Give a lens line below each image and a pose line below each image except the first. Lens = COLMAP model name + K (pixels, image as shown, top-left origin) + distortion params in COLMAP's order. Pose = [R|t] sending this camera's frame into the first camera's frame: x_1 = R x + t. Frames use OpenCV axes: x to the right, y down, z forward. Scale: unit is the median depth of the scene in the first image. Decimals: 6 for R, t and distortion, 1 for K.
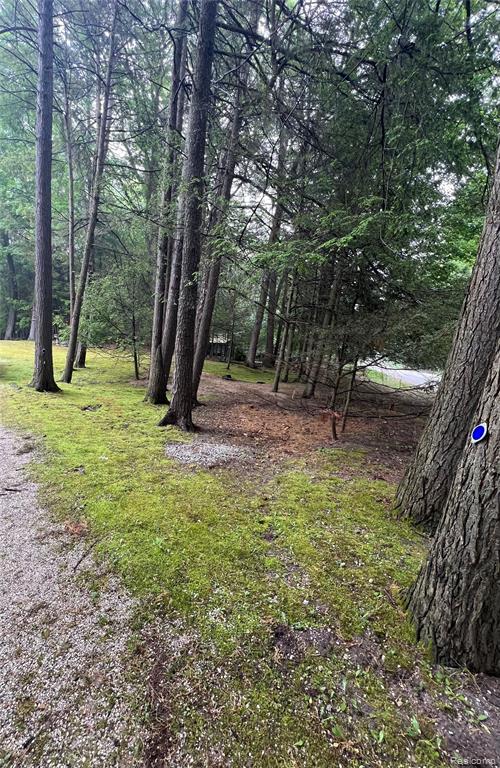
lens RADIAL K [[299.6, 0, 230.6], [0, 299.6, 383.0], [0, 0, 1]] dist [0.001282, -0.000284]
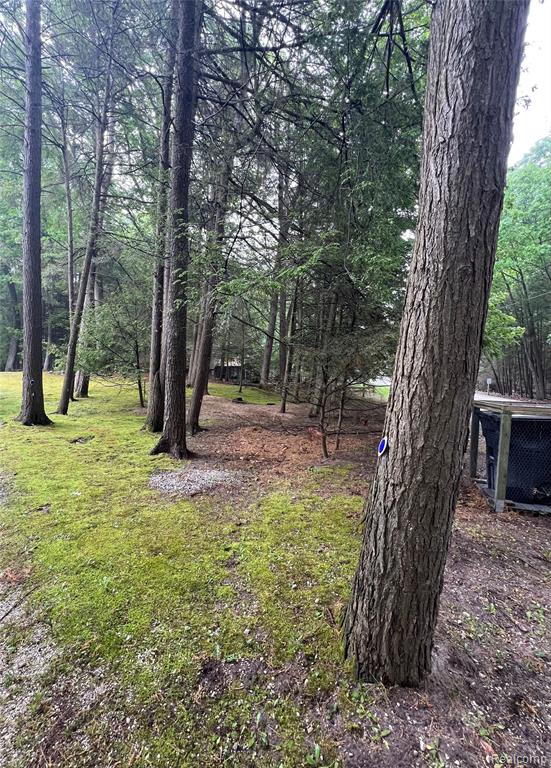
lens RADIAL K [[297.6, 0, 275.8], [0, 297.6, 383.7], [0, 0, 1]] dist [0.000438, 0.000109]
pose [[0.994878, -0.042161, 0.091876, 0.197785], [0.048530, 0.996489, -0.068226, -0.000752], [-0.088677, 0.072335, 0.993430, -0.020576]]
